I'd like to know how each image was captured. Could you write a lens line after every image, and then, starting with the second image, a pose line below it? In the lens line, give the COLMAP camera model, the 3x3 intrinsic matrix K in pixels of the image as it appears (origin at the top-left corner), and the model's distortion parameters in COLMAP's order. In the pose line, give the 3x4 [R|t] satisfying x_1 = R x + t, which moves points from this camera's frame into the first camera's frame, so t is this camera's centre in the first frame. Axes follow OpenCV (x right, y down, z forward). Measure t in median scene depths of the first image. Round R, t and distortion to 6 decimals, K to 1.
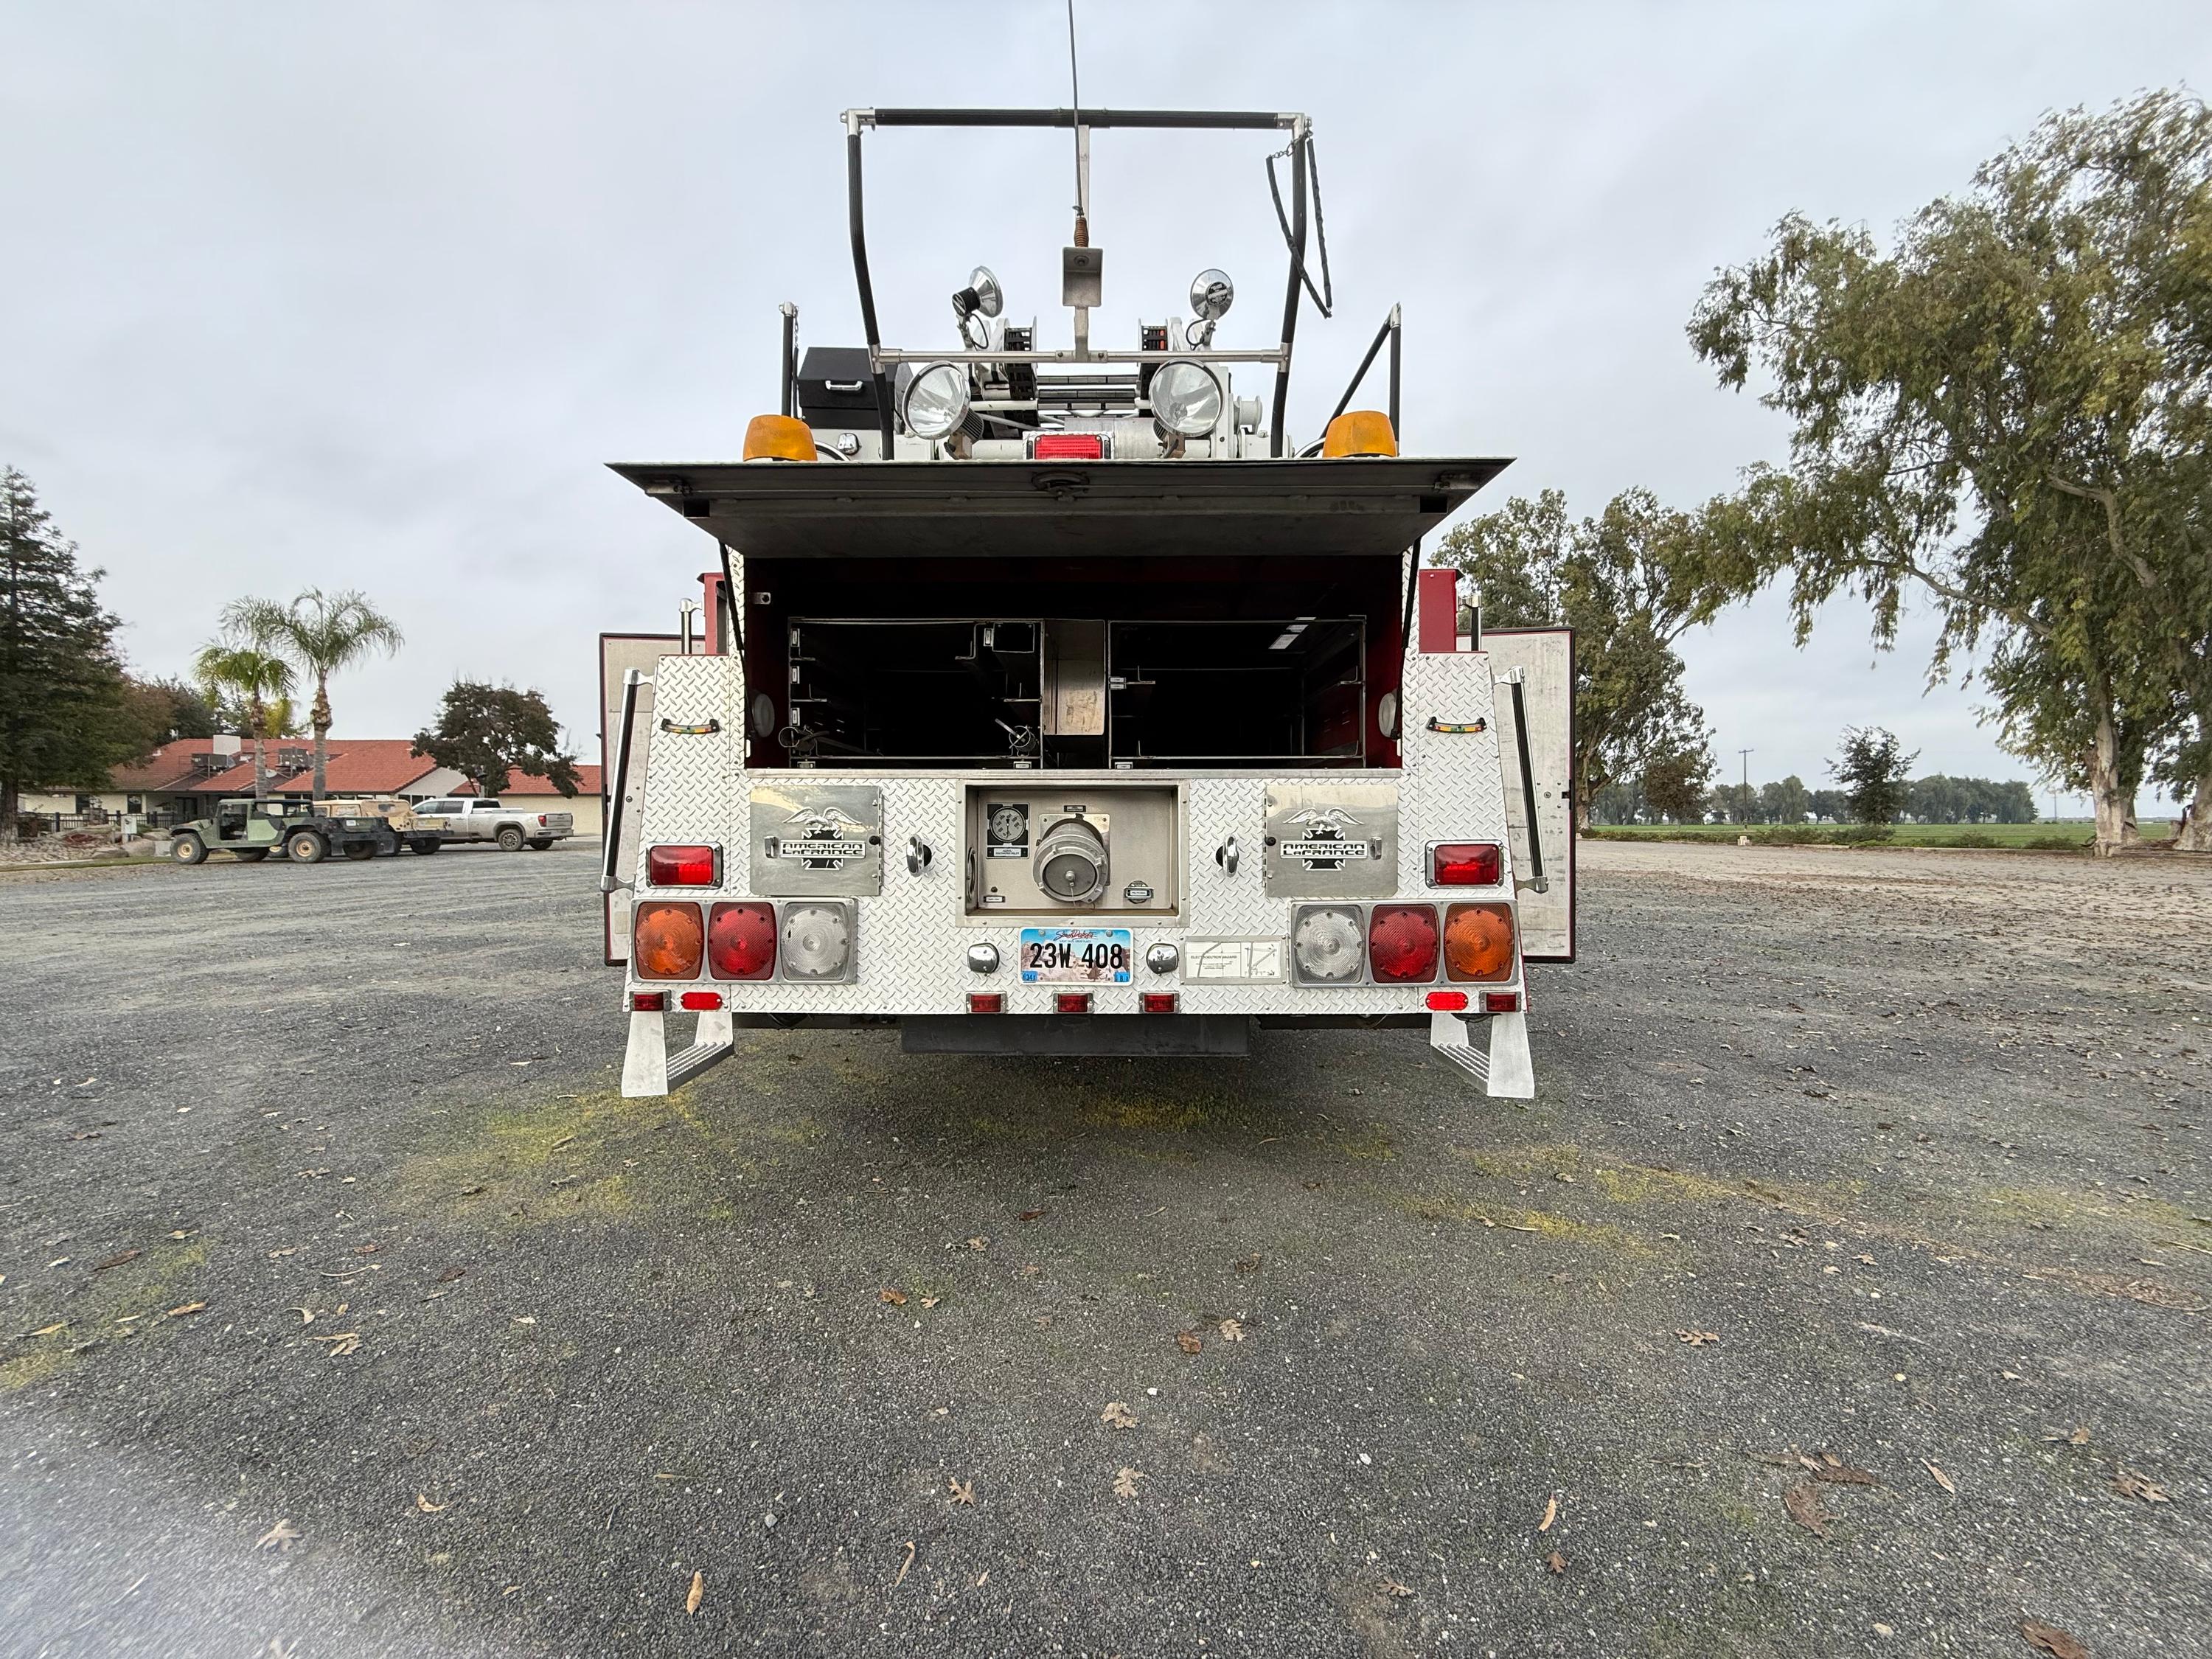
lens RADIAL K [[877.1, 0, 1106.0], [0, 877.1, 829.5], [0, 0, 1]] dist [0.000958, 0.002435]
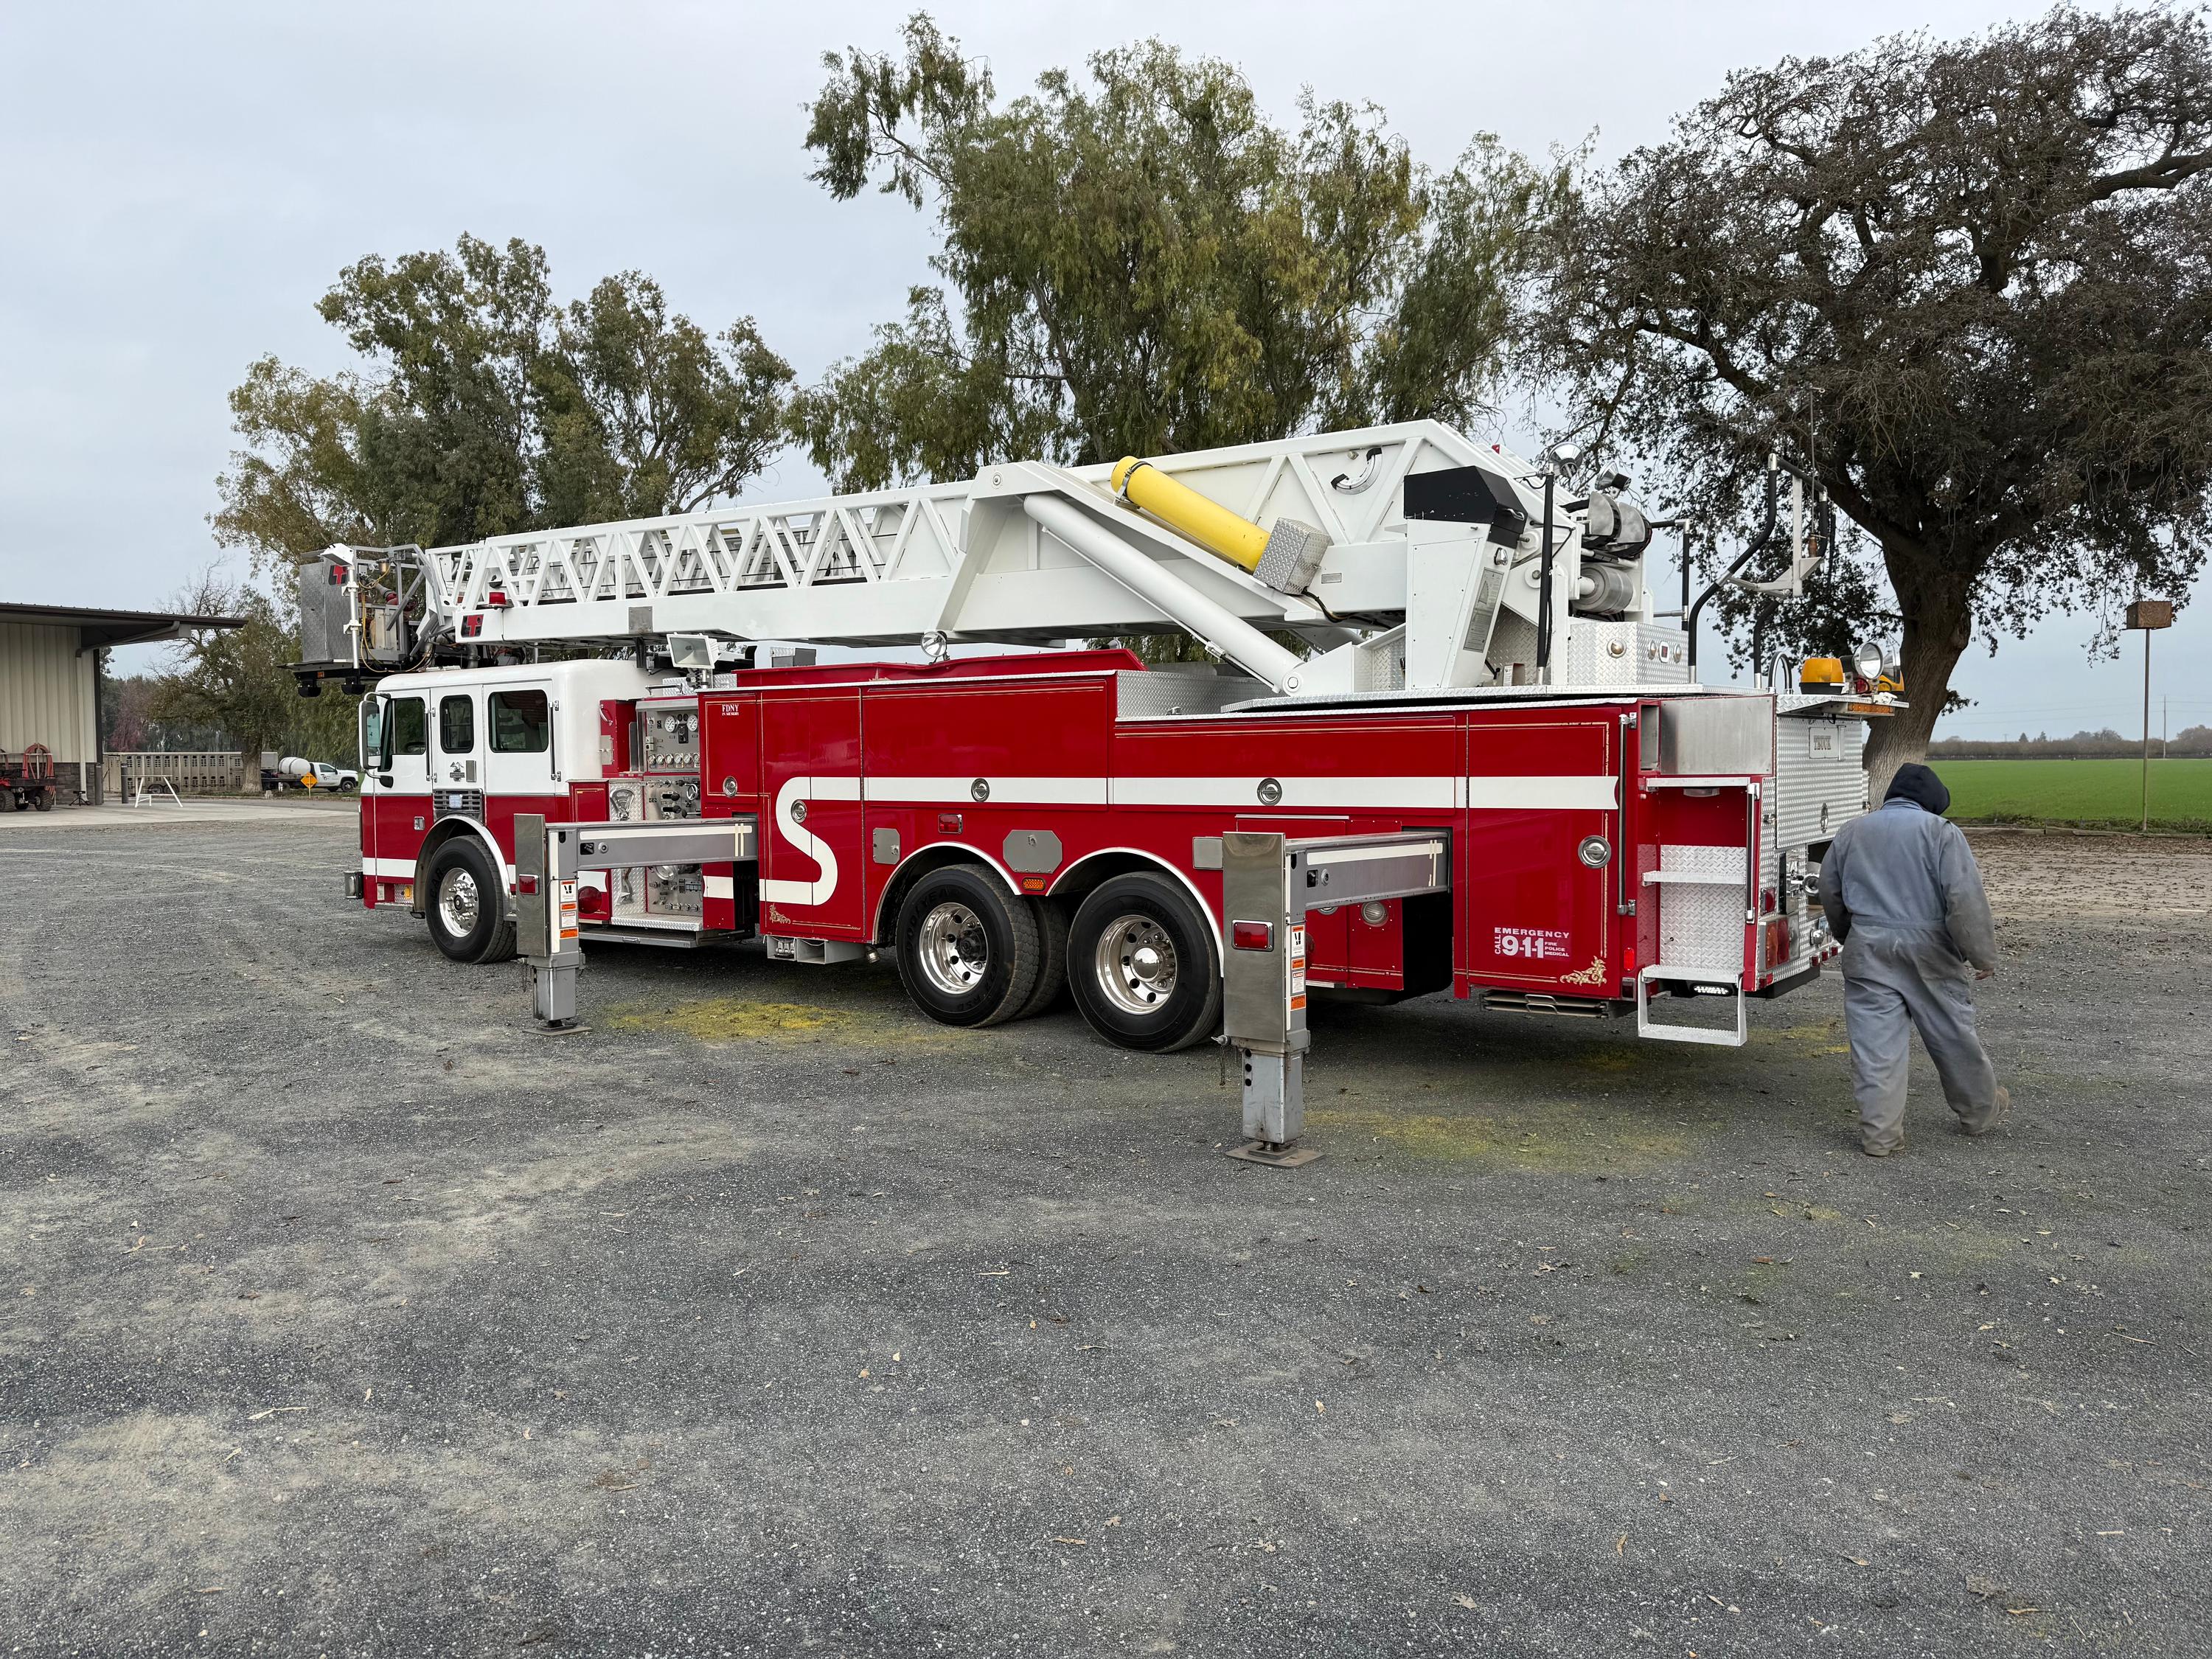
lens RADIAL K [[1544.0, 0, 1106.0], [0, 1544.0, 829.5], [0, 0, 1]] dist [0.121333, -0.162935]
pose [[0.598758, -0.036133, 0.800114, -0.245156], [0.013236, 0.999292, 0.035223, -0.014528], [-0.800820, -0.010500, 0.598813, 0.015710]]
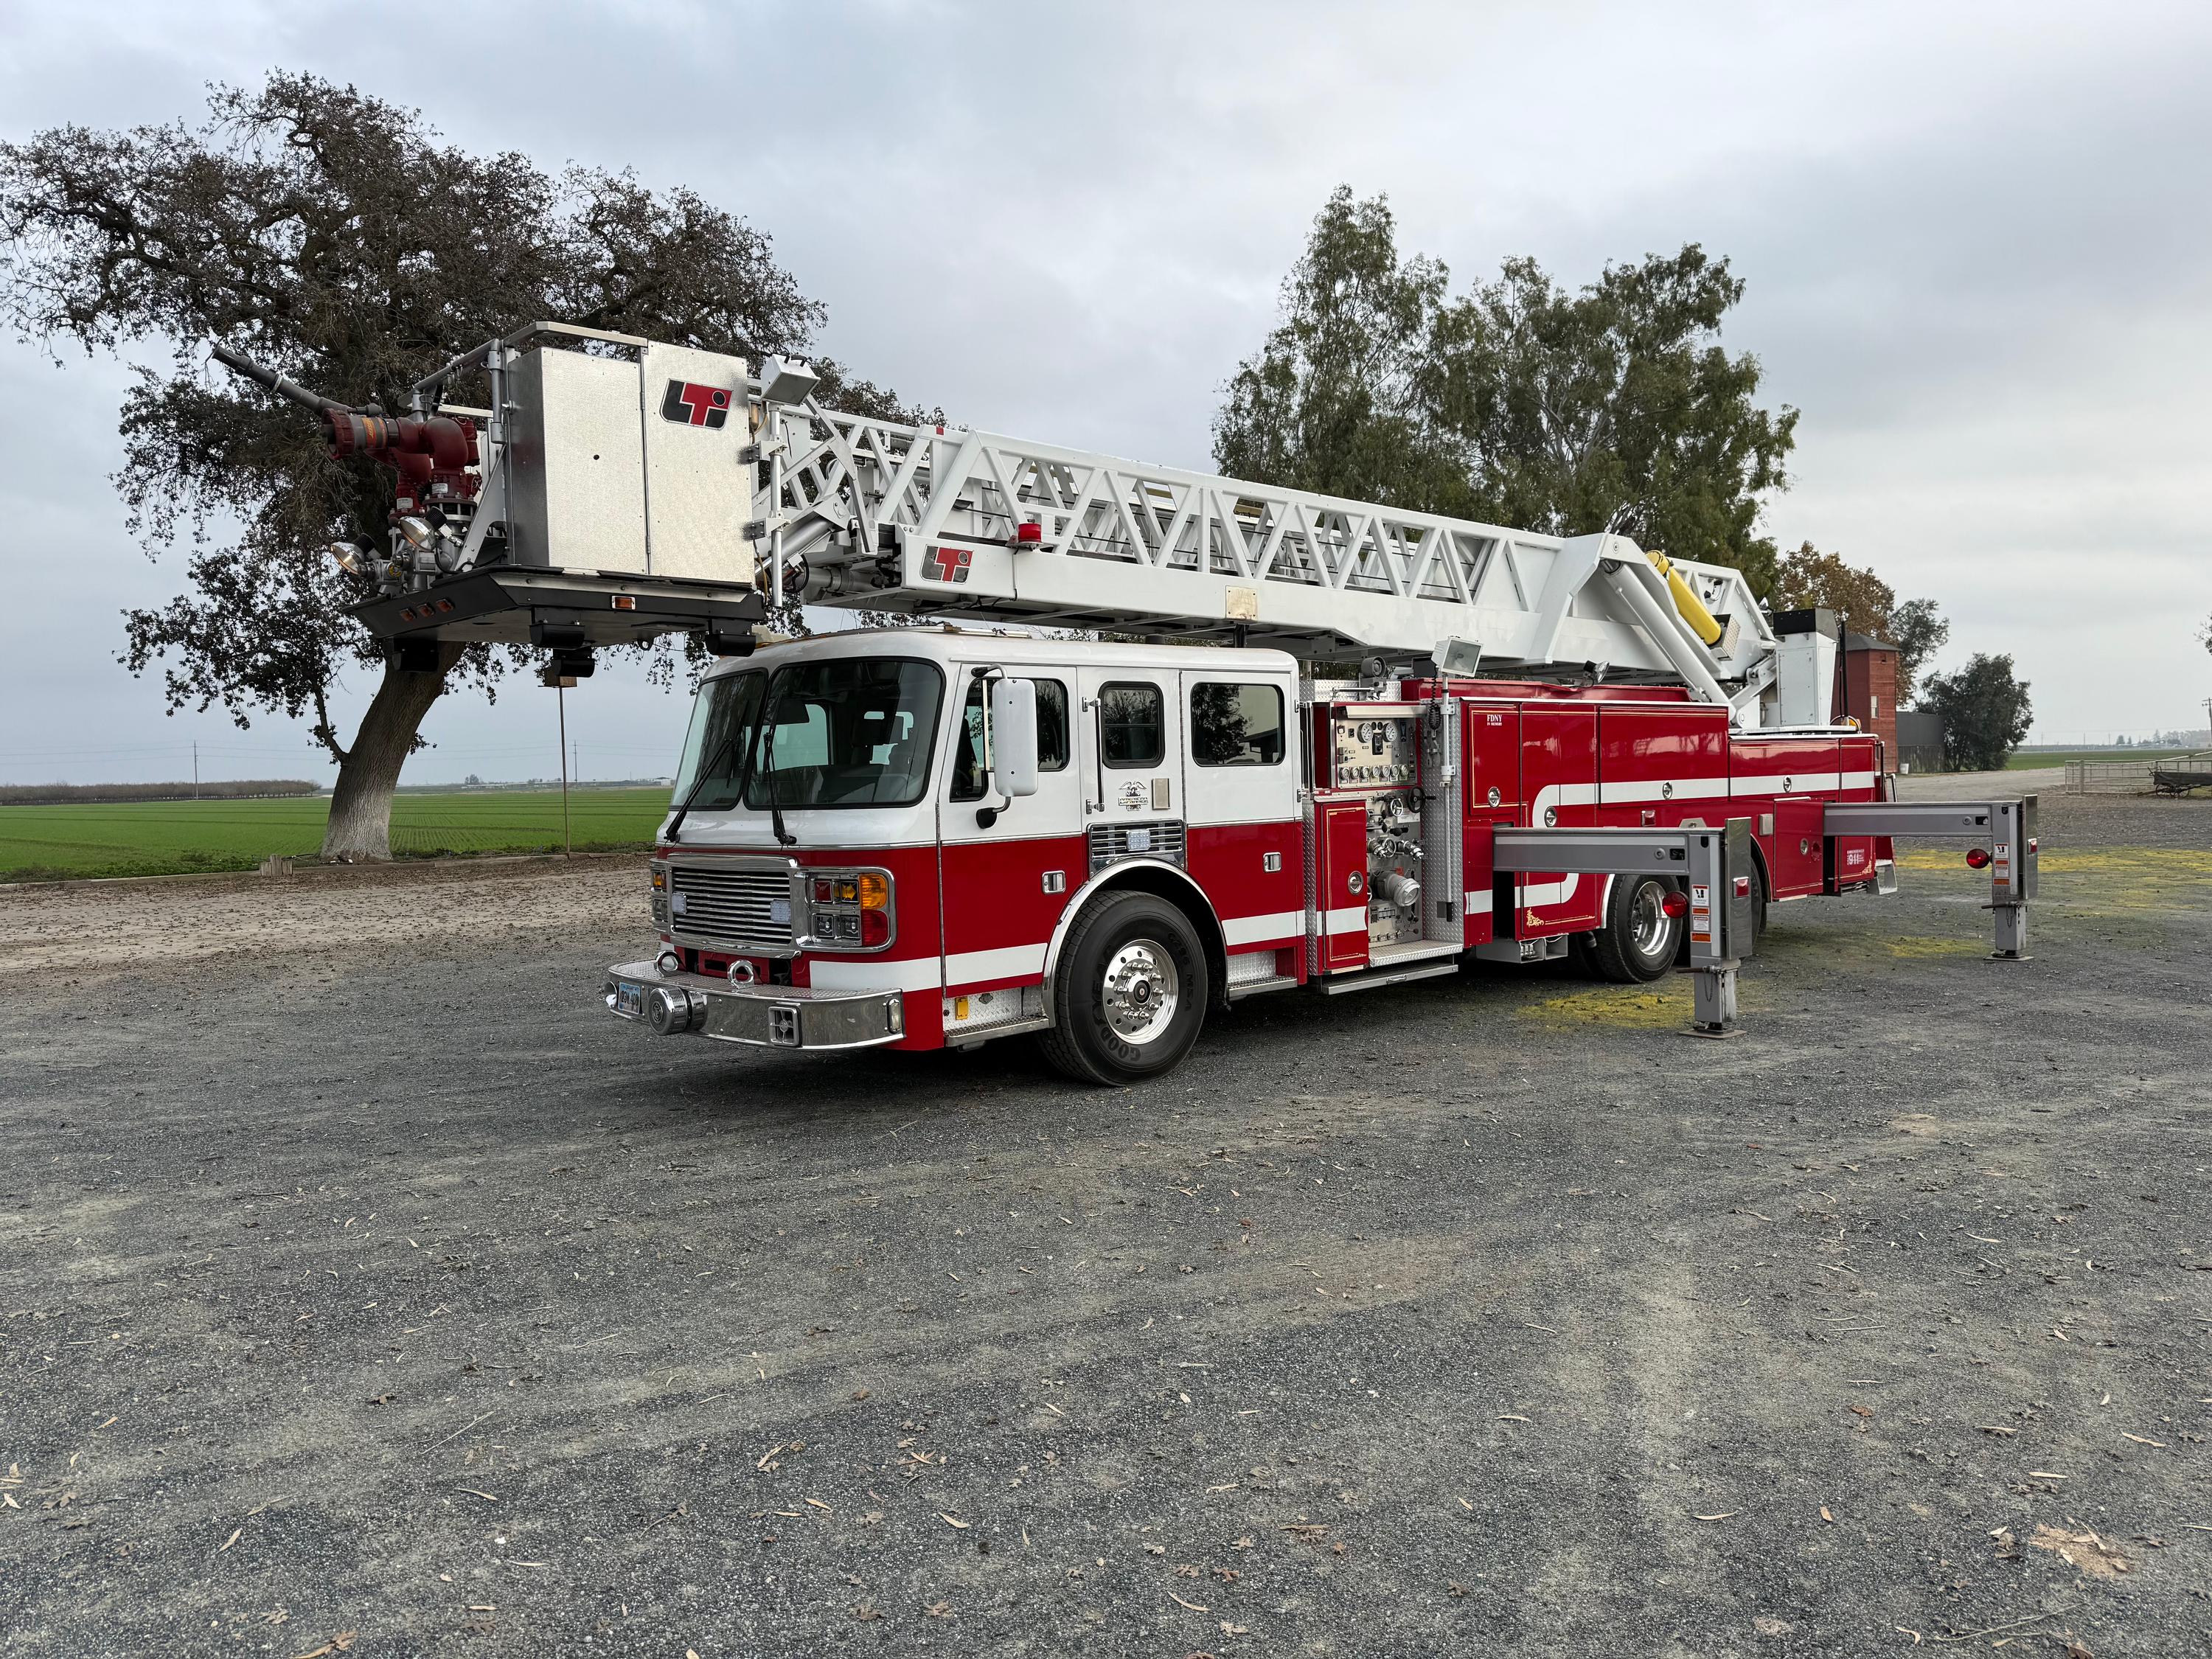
lens RADIAL K [[1544.0, 0, 1106.0], [0, 1544.0, 829.5], [0, 0, 1]] dist [0.121333, -0.162935]
pose [[-0.671732, -0.006546, 0.740766, -0.217372], [0.034037, 0.998632, 0.039690, -0.021731], [-0.740012, 0.051875, -0.670590, 0.530799]]
